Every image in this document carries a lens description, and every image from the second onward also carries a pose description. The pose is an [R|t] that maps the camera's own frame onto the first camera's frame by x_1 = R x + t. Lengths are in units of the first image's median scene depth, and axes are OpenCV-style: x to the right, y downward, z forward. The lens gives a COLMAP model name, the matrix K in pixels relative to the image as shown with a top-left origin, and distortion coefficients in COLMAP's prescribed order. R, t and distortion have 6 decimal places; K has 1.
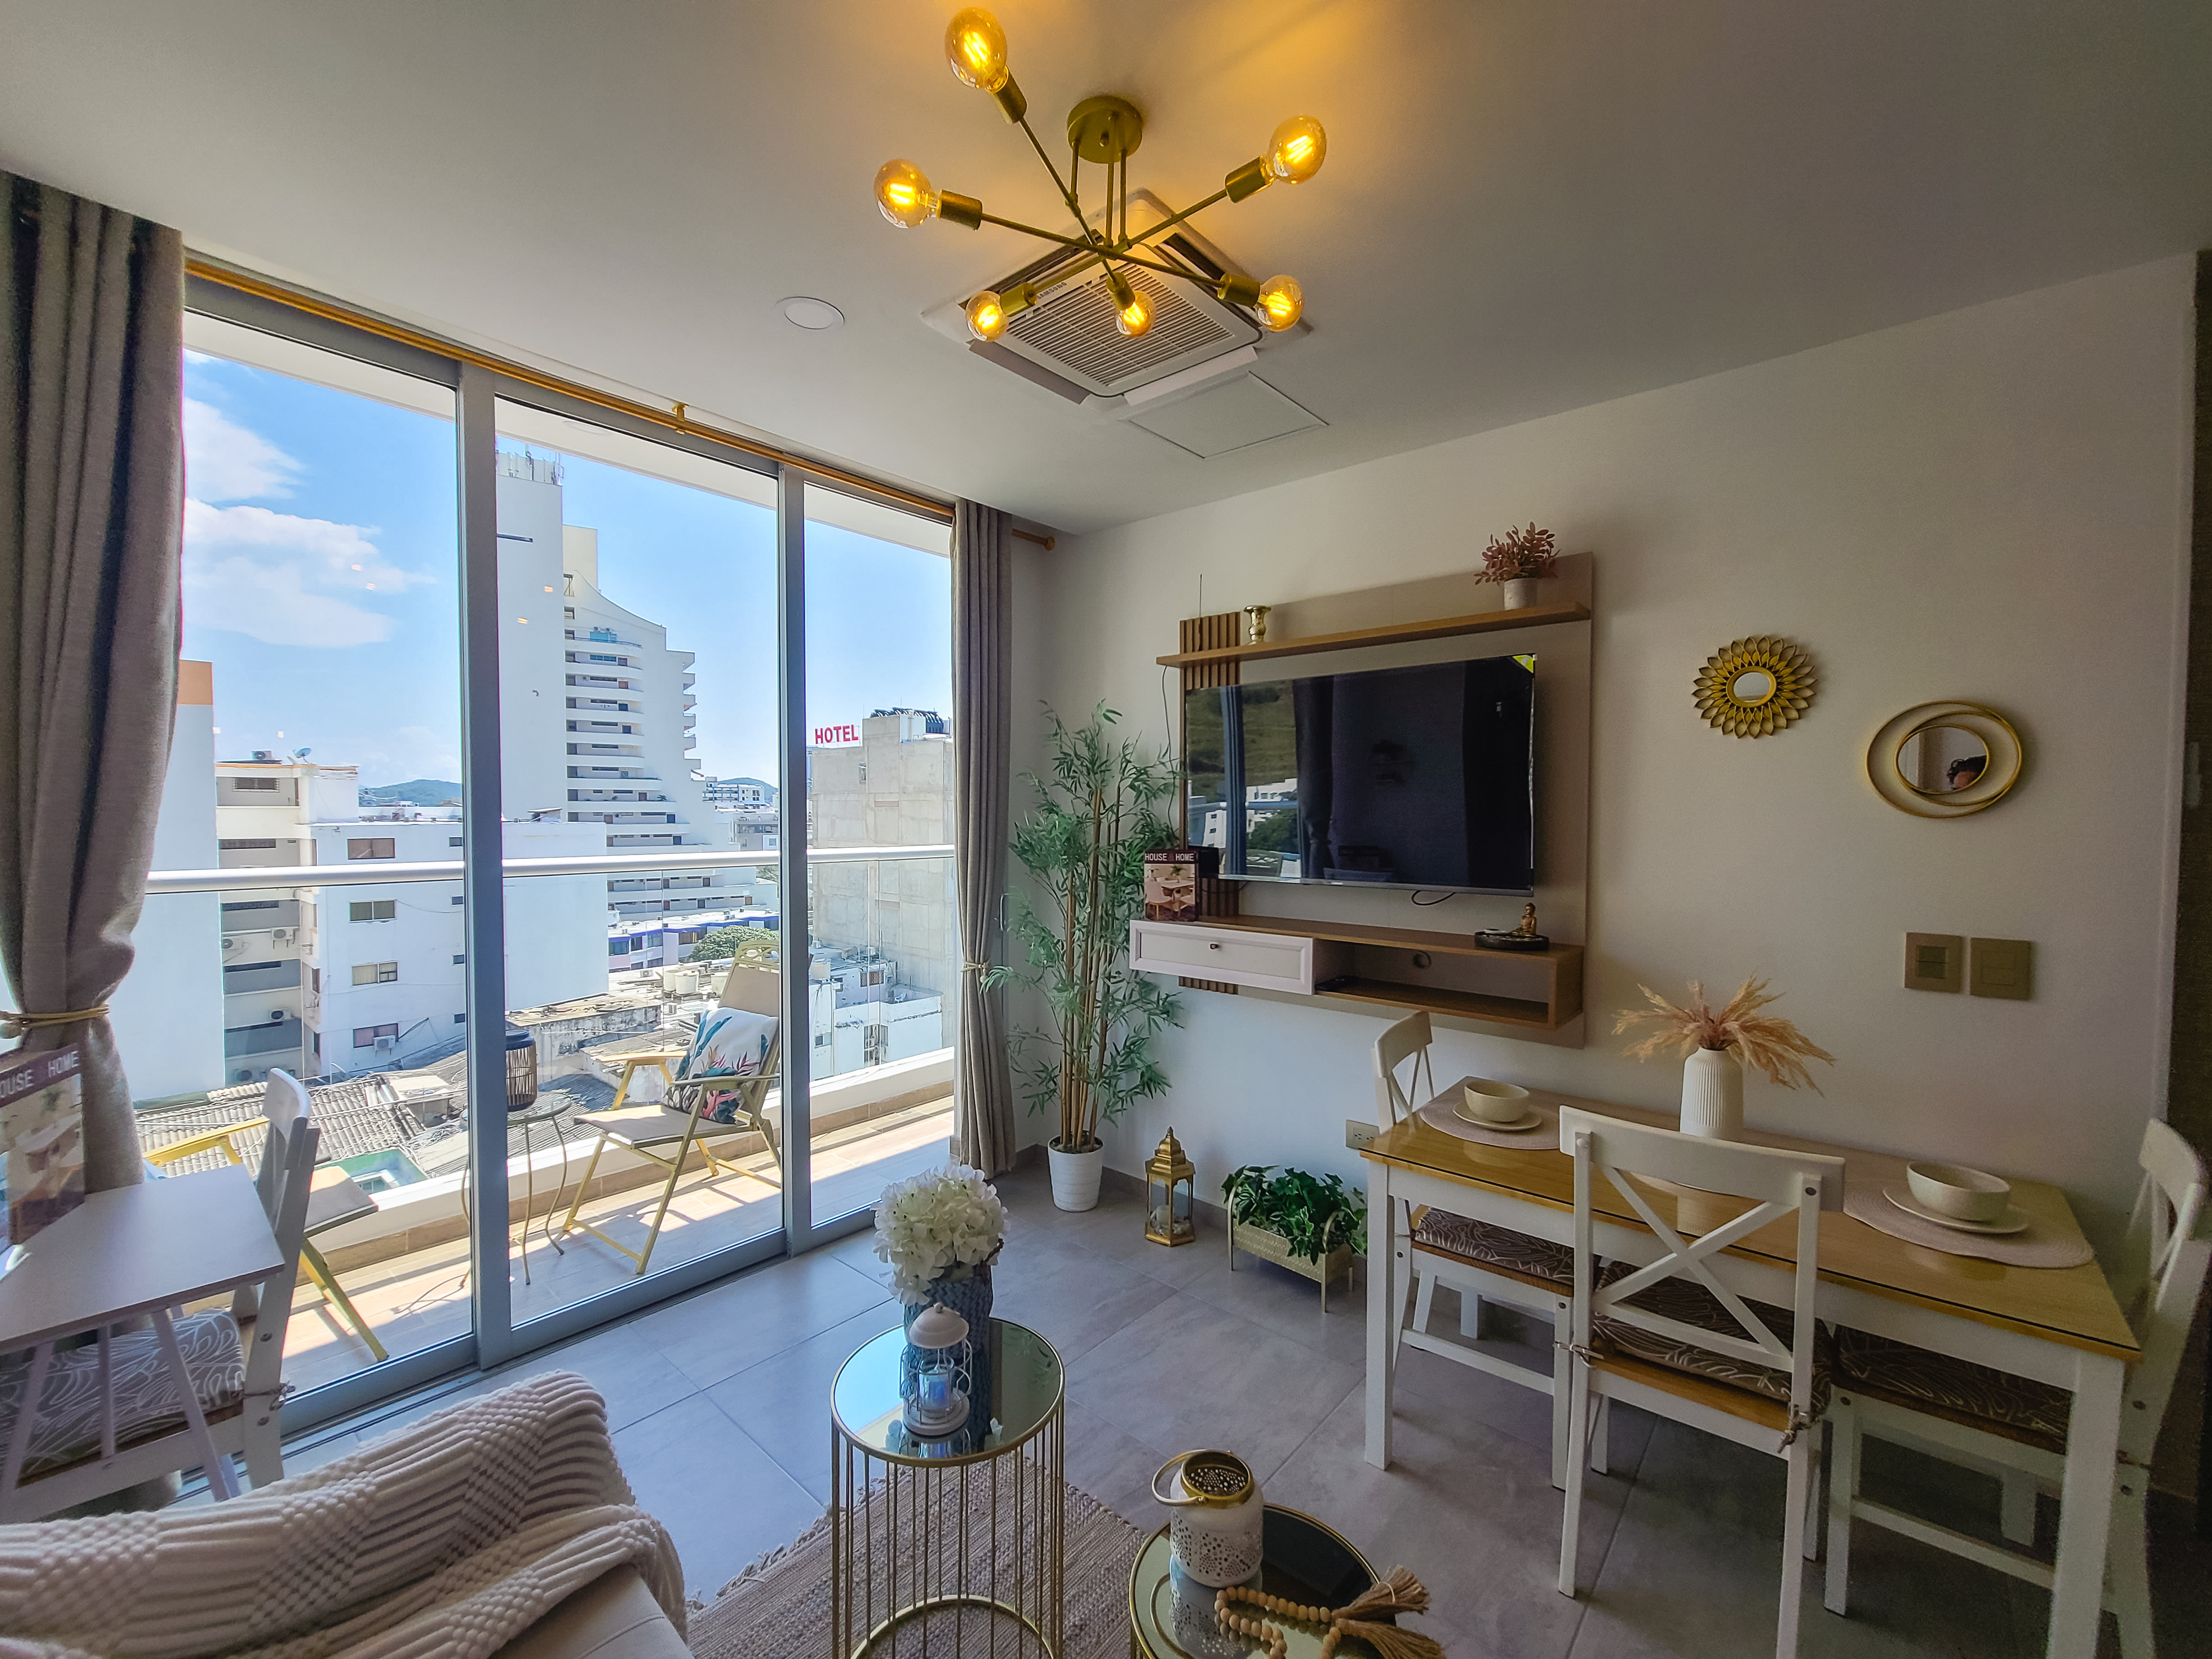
lens RADIAL K [[899.9, 0, 1082.5], [0, 899.9, 837.7], [0, 0, 1]] dist [0.001350, -0.004227]
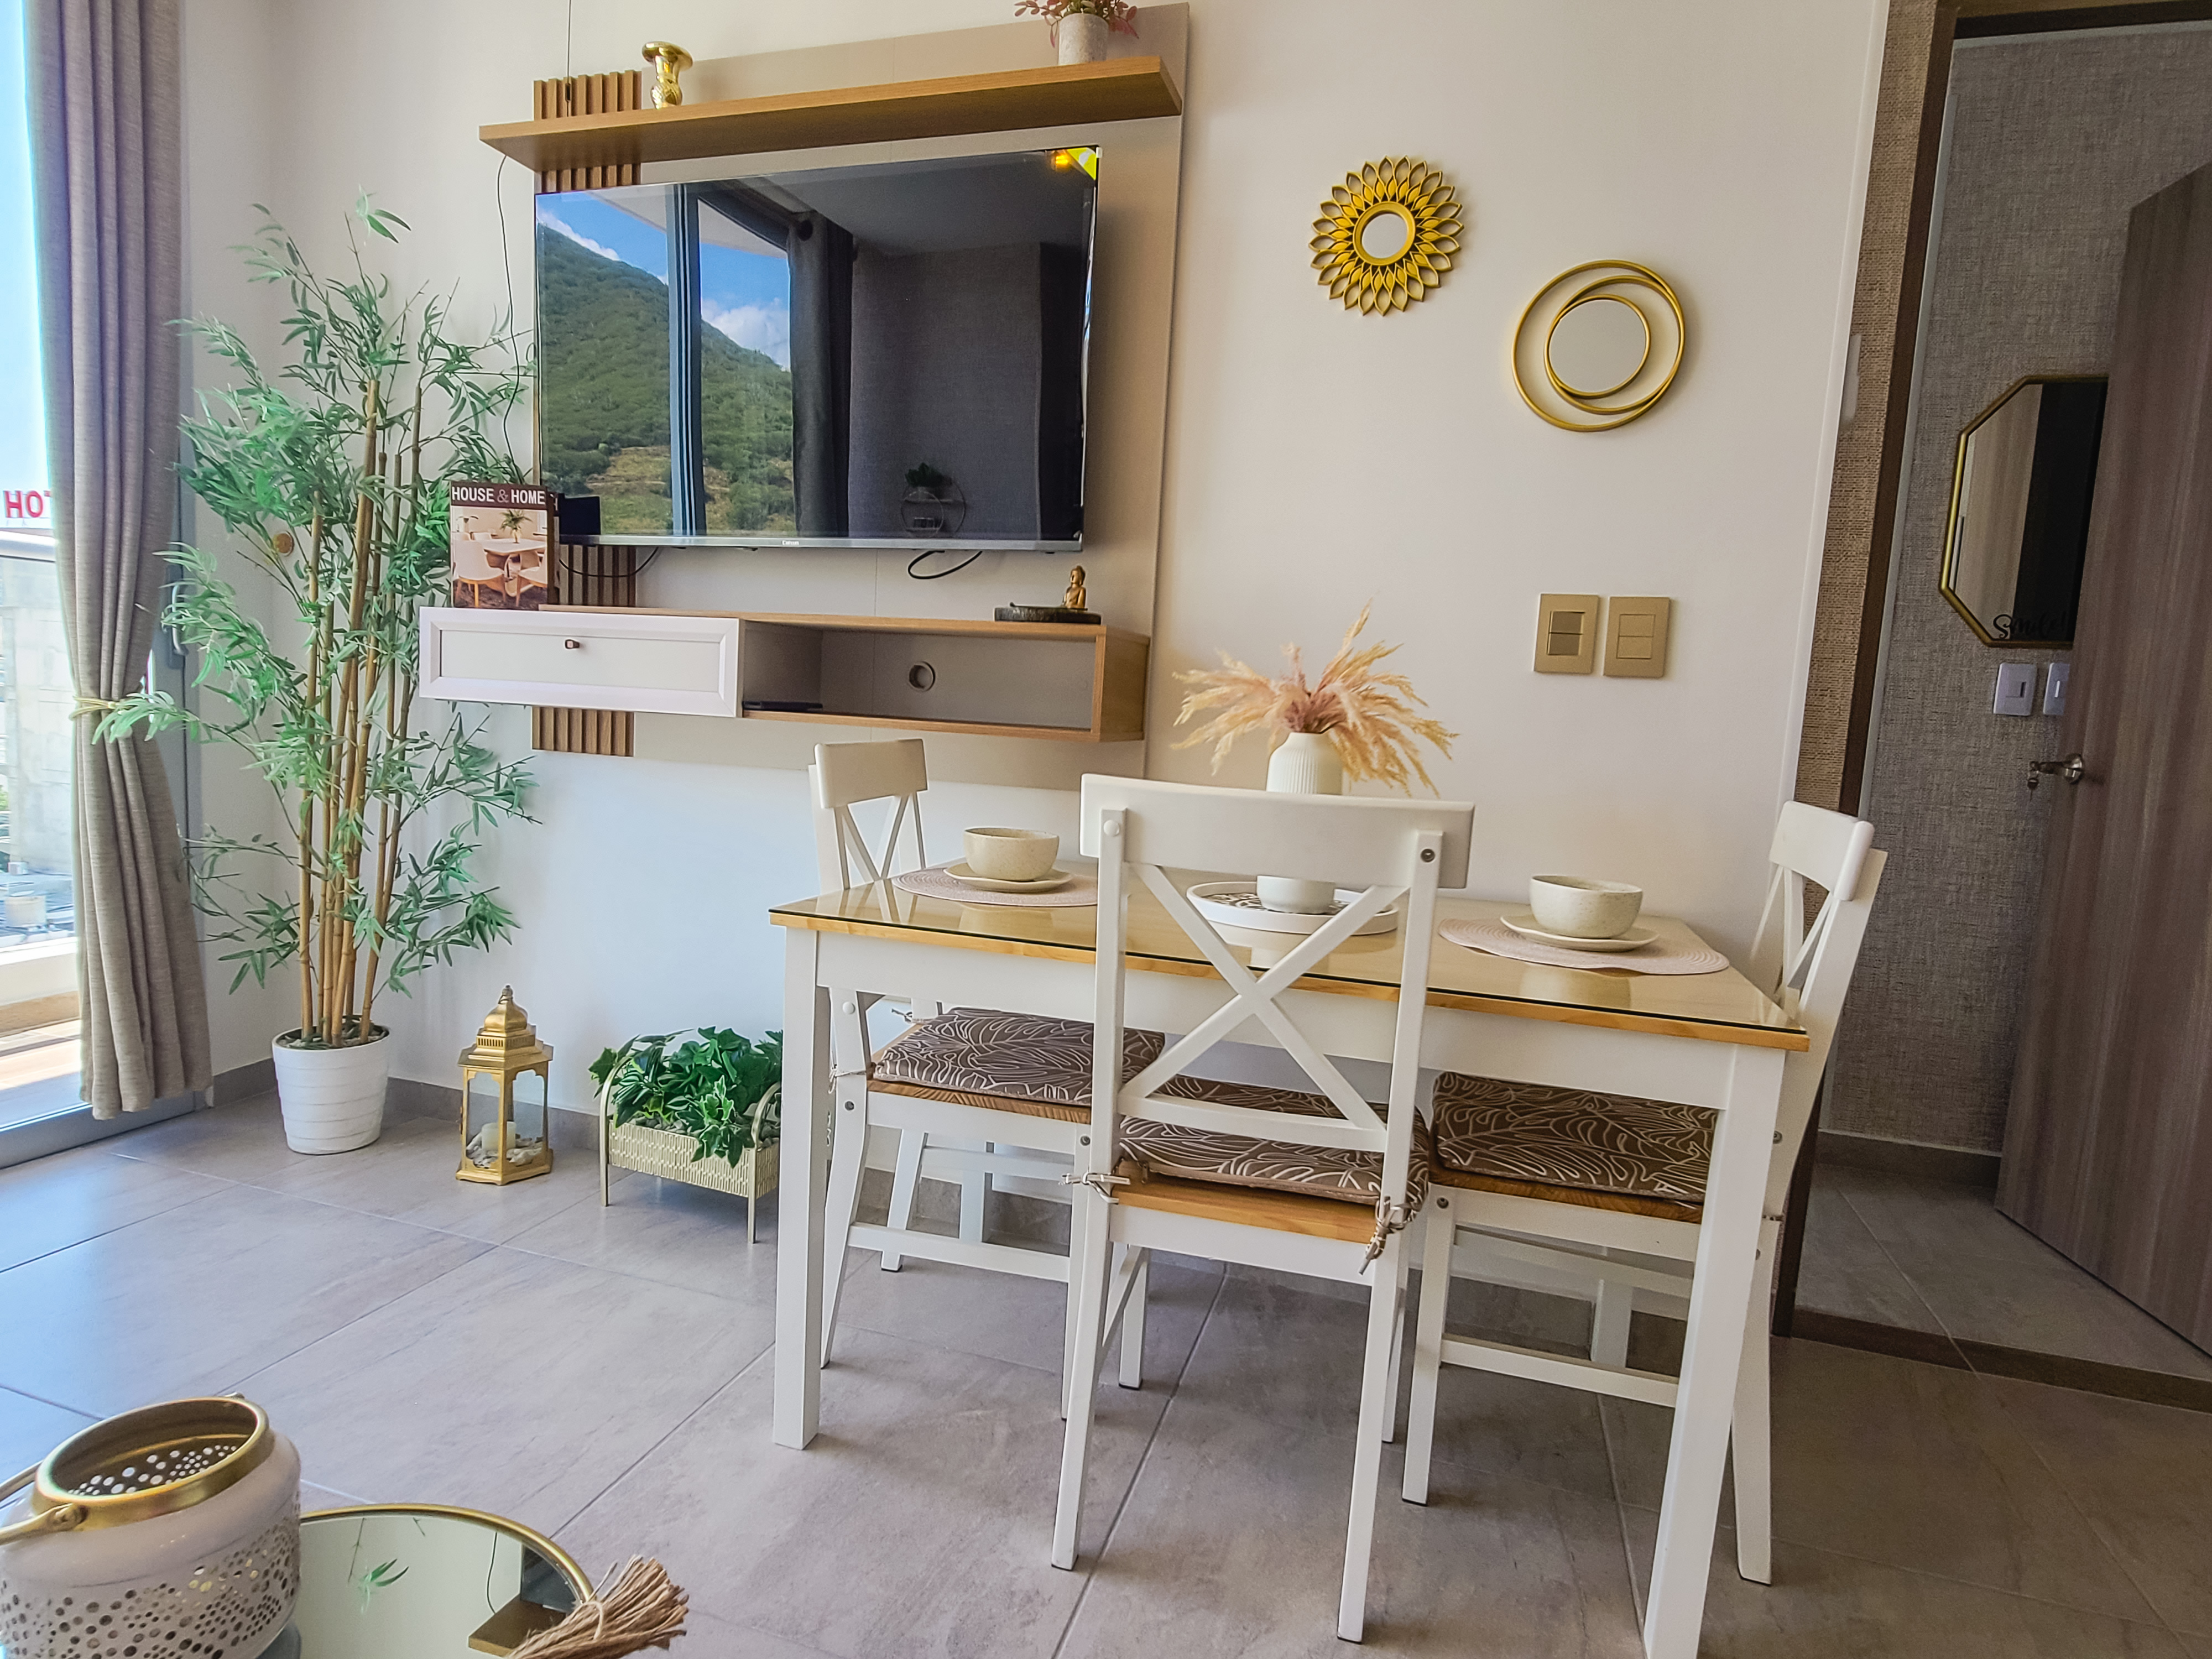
lens RADIAL K [[1228.0, 0, 1077.8], [0, 1228.0, 835.4], [0, 0, 1]] dist [-0.001692, 0.000728]
pose [[0.912935, 0.003649, 0.408089, 0.113891], [-0.039873, 0.995973, 0.080293, 0.153690], [-0.406153, -0.089574, 0.909404, 0.153502]]
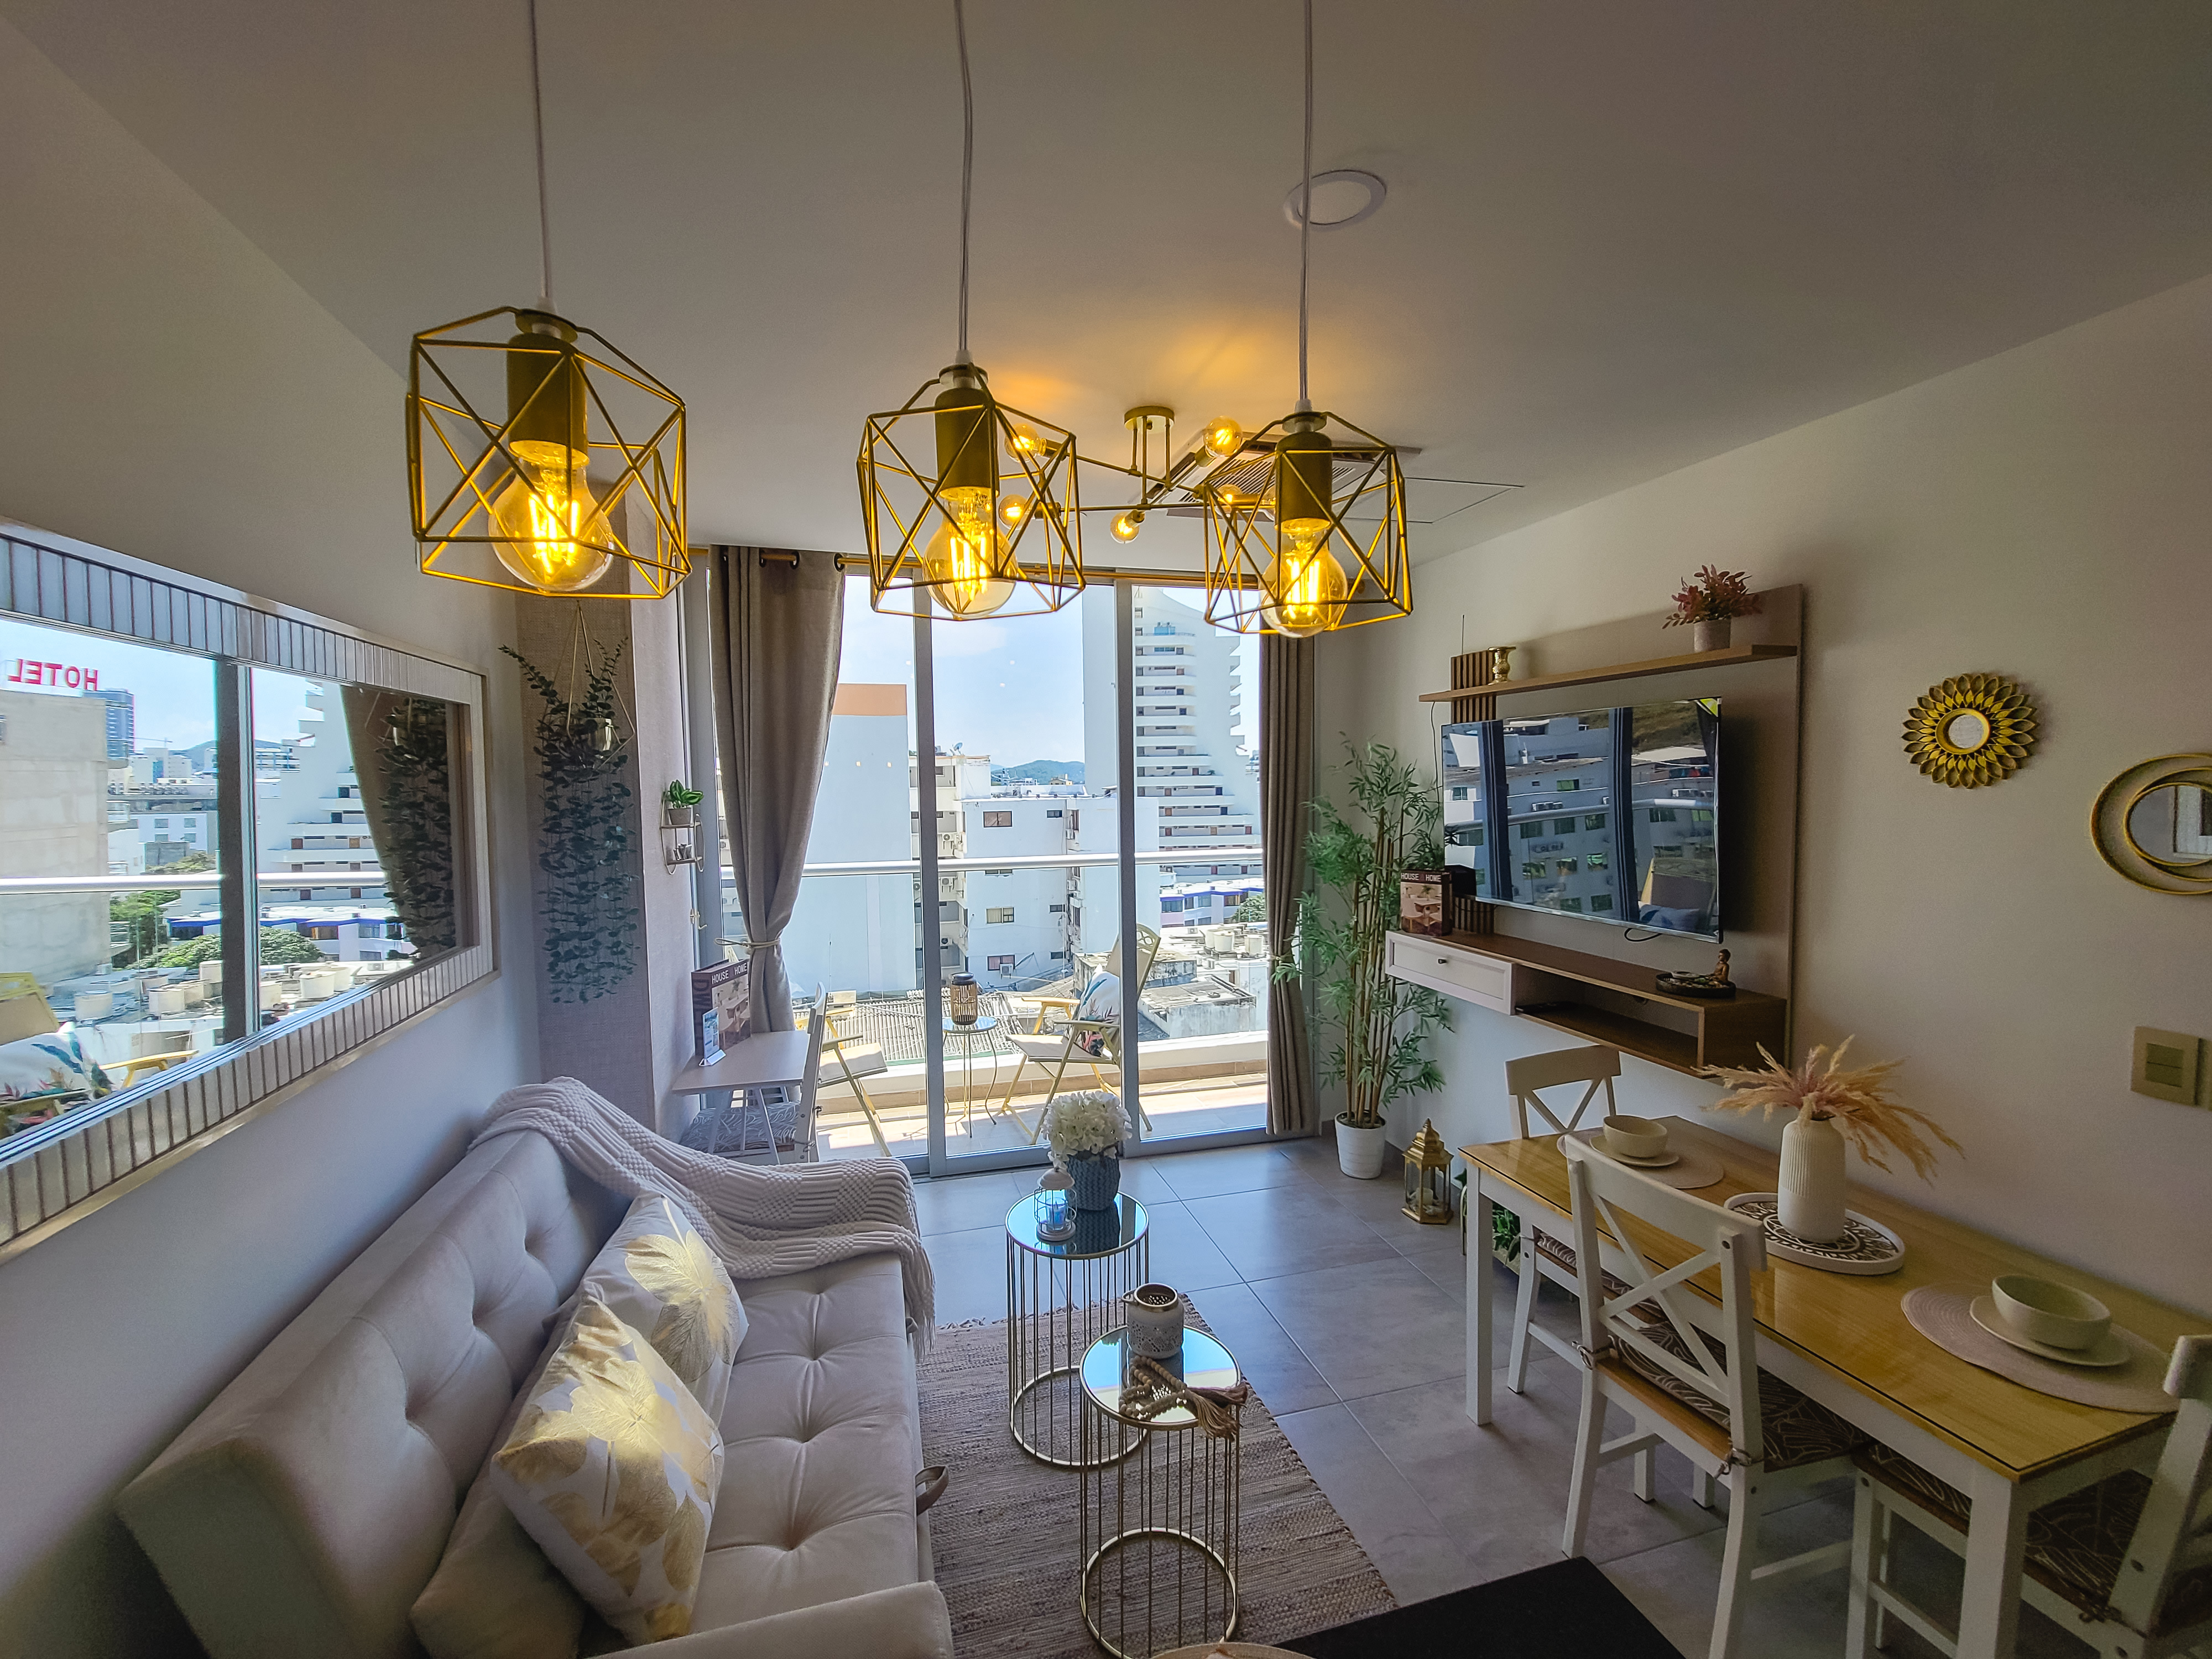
lens RADIAL K [[898.4, 0, 1093.2], [0, 898.4, 835.7], [0, 0, 1]] dist [0.004799, -0.004857]
pose [[0.840135, 0.018105, -0.542075, 0.357679], [-0.001025, 0.999494, 0.031794, -0.064926], [0.542377, -0.026155, 0.839728, -0.153355]]
